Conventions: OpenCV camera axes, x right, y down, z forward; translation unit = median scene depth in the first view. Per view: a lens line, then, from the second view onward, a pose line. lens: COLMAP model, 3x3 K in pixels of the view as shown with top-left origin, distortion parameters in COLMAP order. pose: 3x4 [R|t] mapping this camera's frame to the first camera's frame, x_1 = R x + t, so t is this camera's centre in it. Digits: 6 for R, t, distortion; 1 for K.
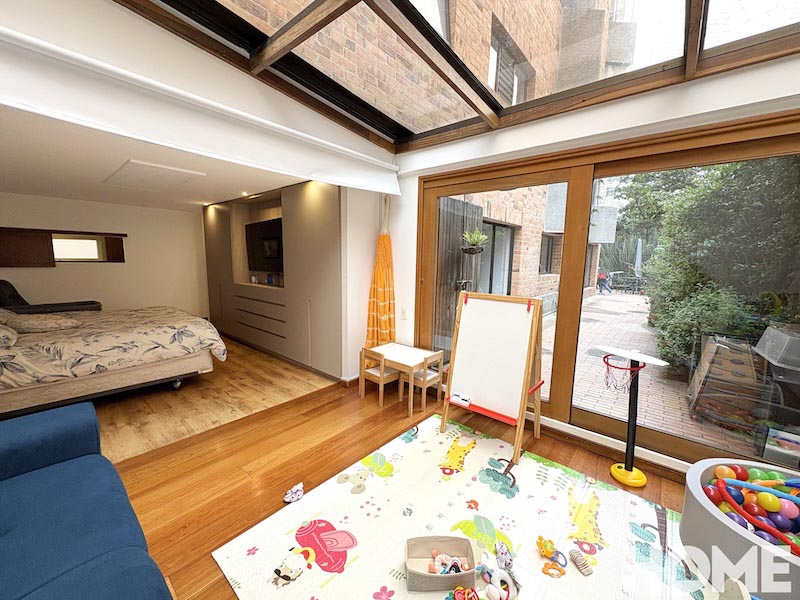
lens RADIAL K [[315.3, 0, 403.0], [0, 315.3, 299.1], [0, 0, 1]] dist [0.001240, -0.000420]
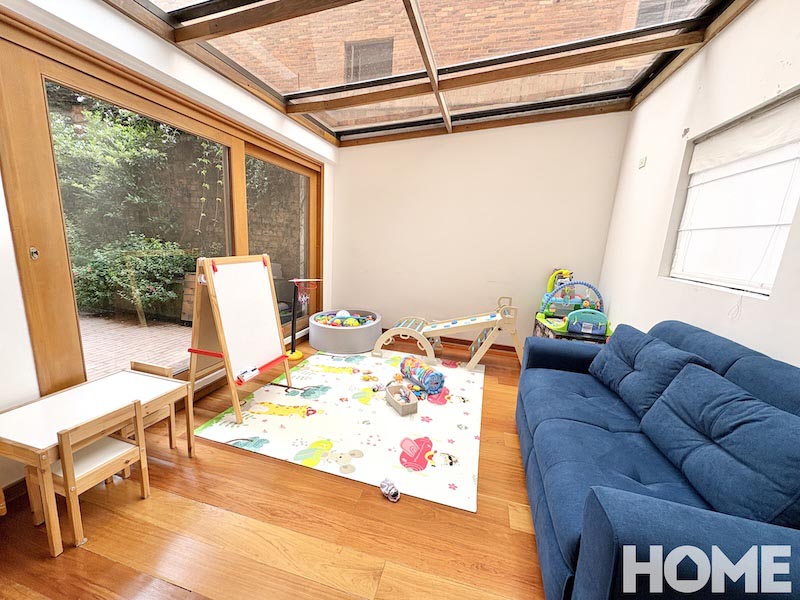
lens RADIAL K [[315.3, 0, 398.8], [0, 315.3, 298.7], [0, 0, 1]] dist [0.001240, -0.000420]
pose [[-0.416430, -0.219123, 0.882367, -0.925717], [0.051449, 0.963286, 0.263500, -0.138395], [-0.907711, 0.155126, -0.389868, 1.112887]]
